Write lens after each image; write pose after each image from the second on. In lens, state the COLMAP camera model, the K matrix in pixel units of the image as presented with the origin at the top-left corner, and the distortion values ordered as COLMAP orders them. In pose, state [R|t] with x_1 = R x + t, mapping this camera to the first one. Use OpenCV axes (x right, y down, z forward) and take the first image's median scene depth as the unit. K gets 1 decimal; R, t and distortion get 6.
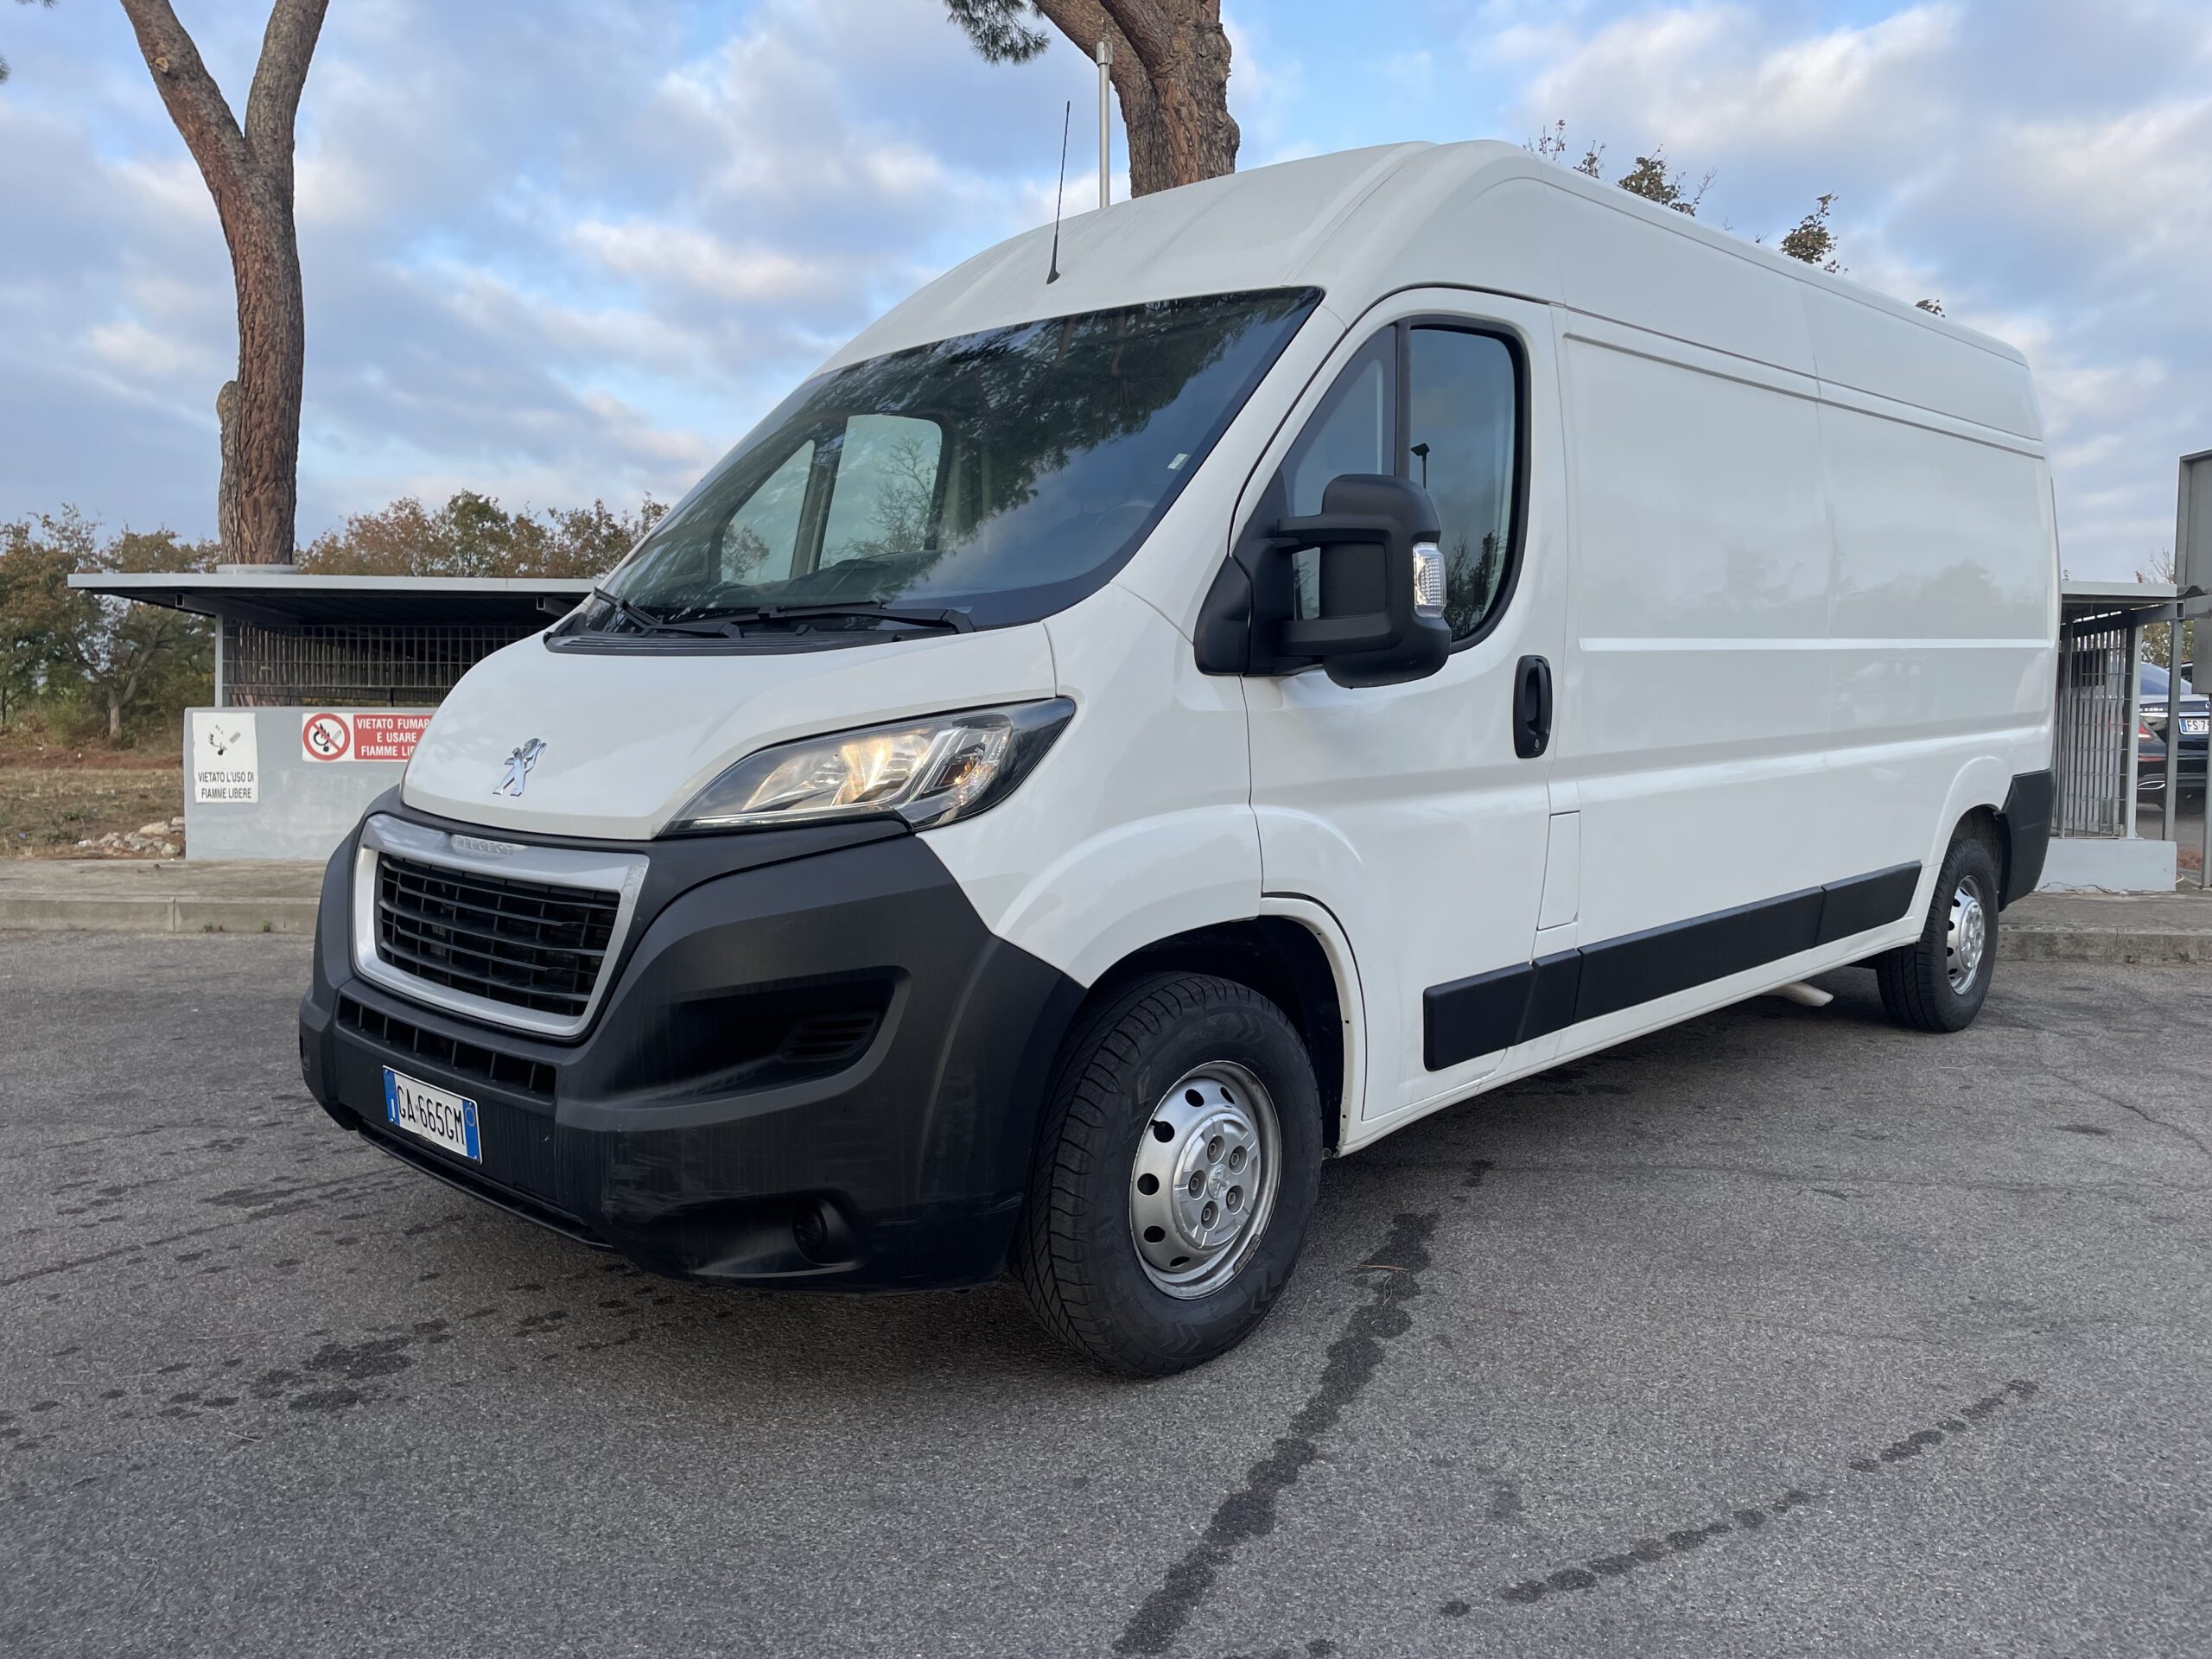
lens RADIAL K [[1661.7, 0, 1099.1], [0, 1661.7, 803.1], [0, 0, 1]] dist [0.101577, -0.126305]
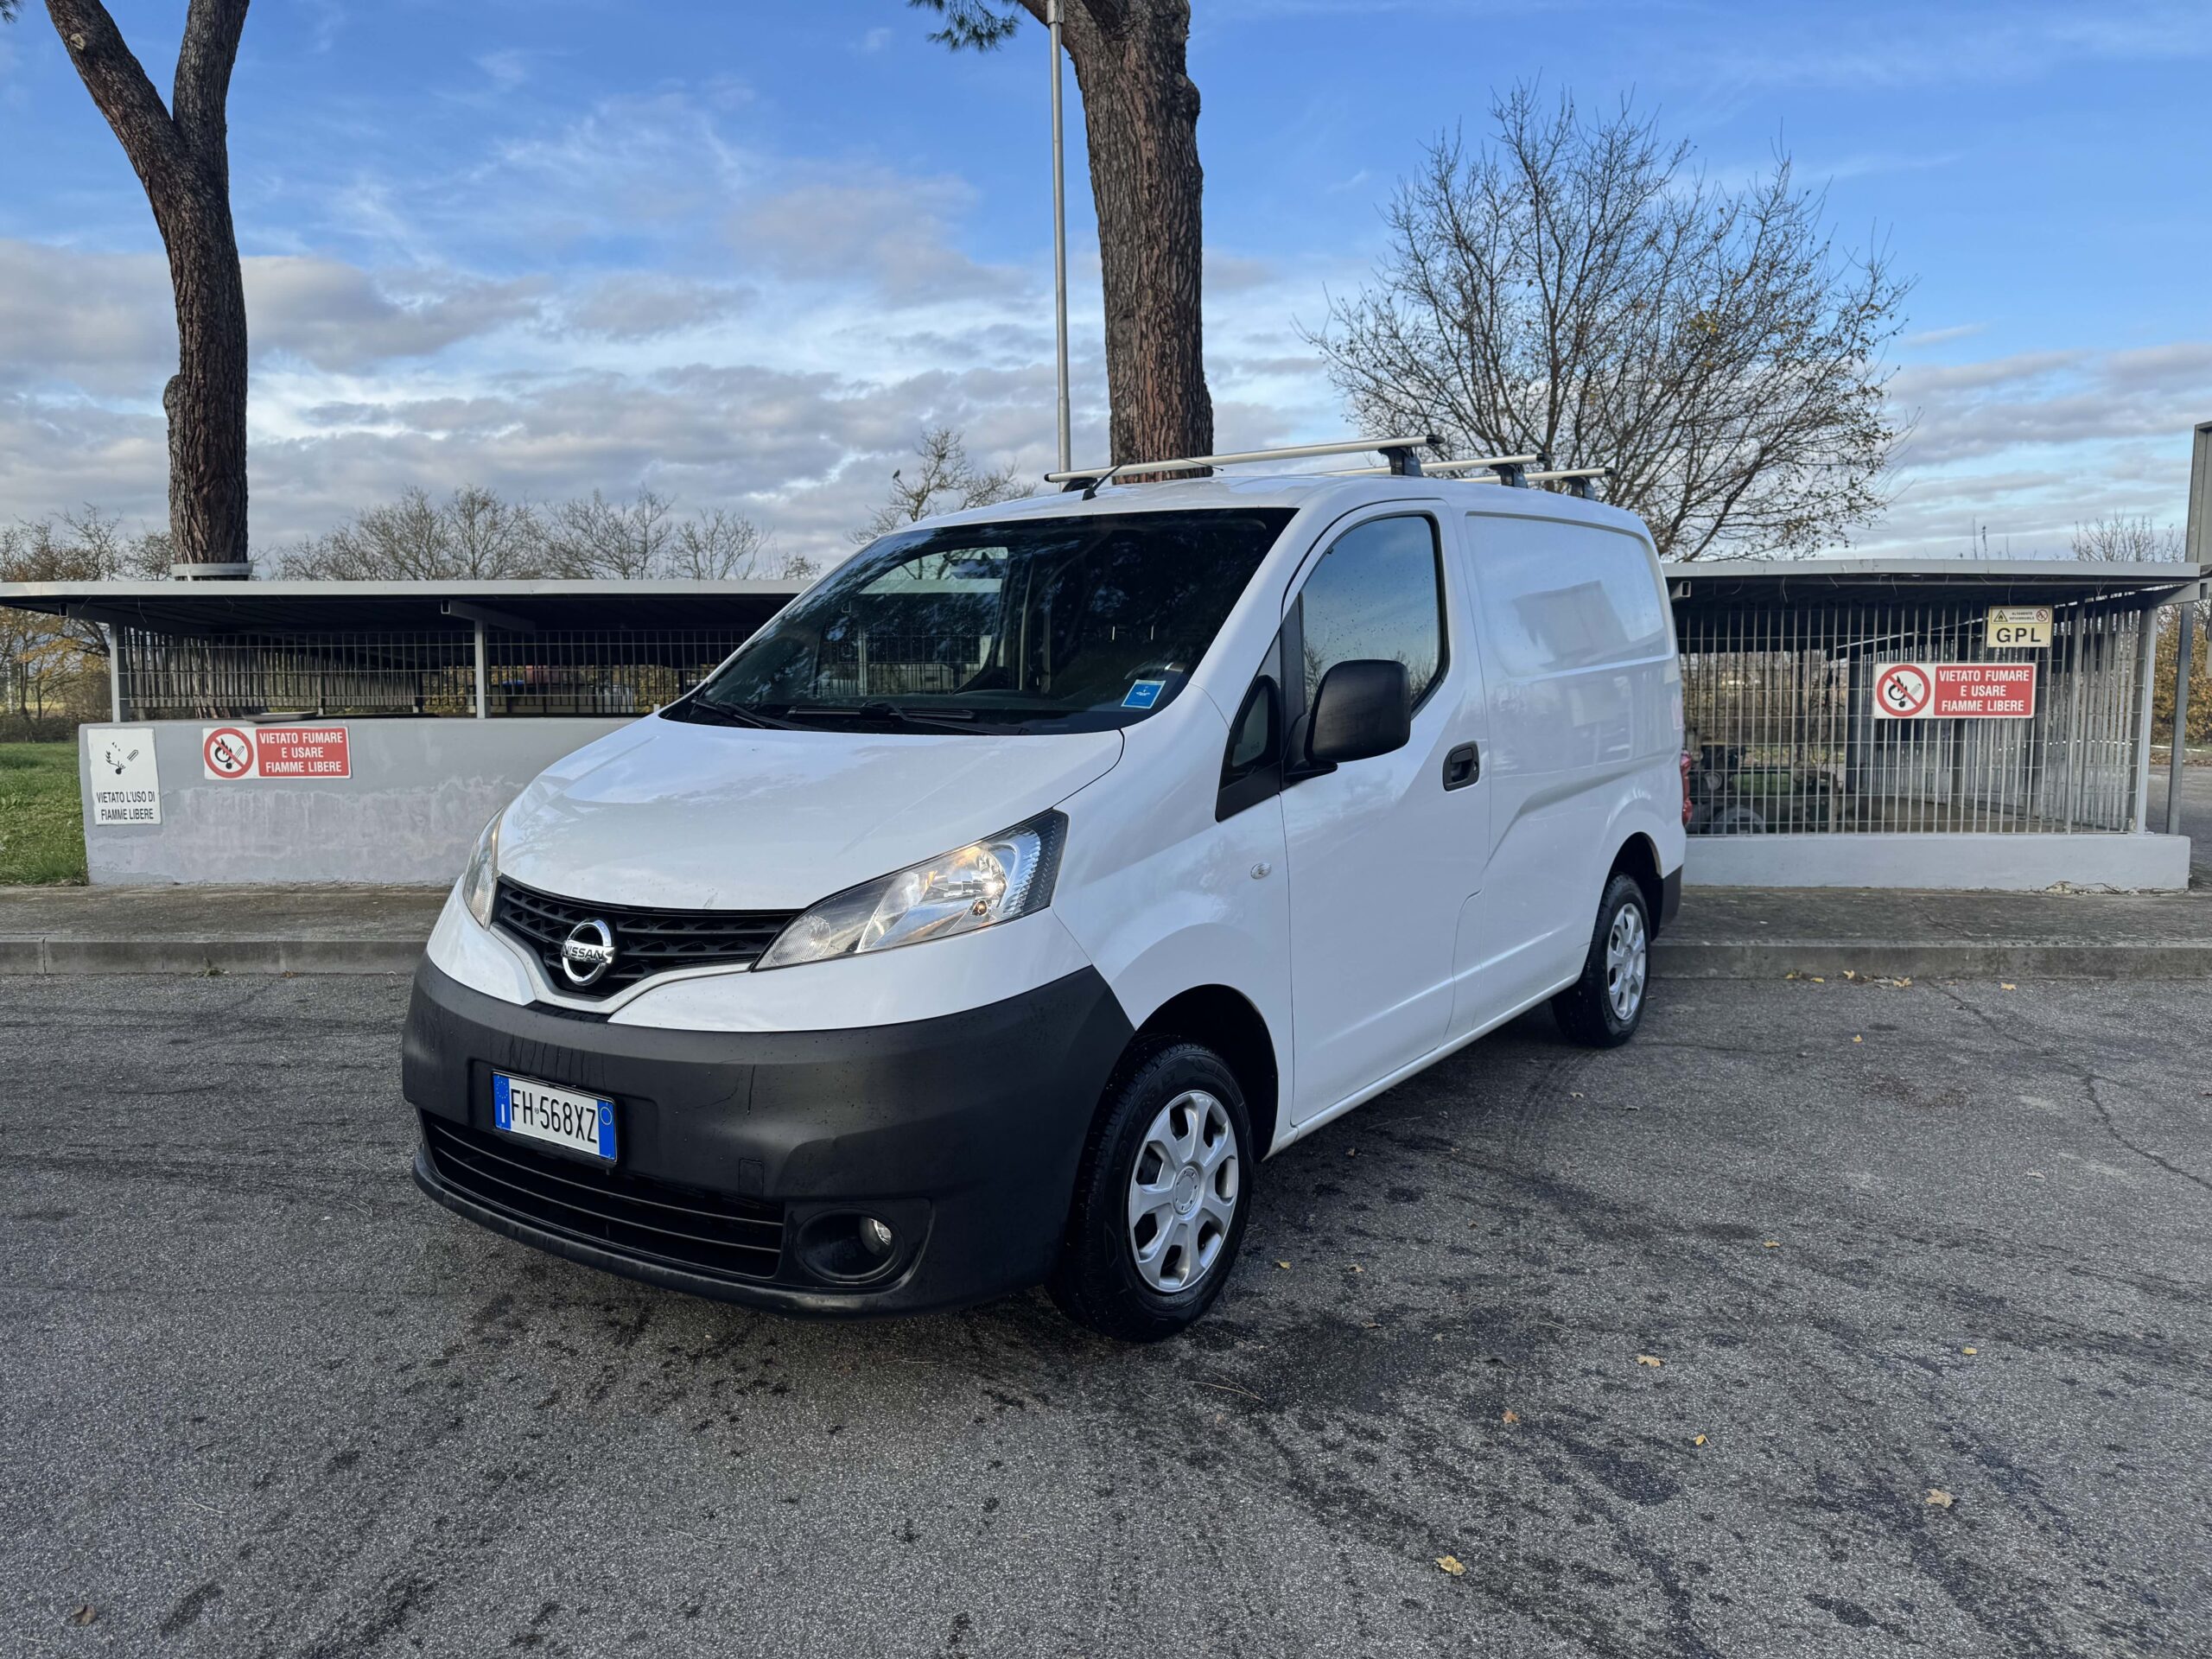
lens RADIAL K [[1569.8, 0, 1099.1], [0, 1569.8, 842.1], [0, 0, 1]] dist [0.005599, -0.002276]
pose [[0.999866, -0.015287, 0.005900, 0.020224], [0.014994, 0.998791, 0.046817, -0.023112], [-0.006608, -0.046723, 0.998886, 0.119258]]
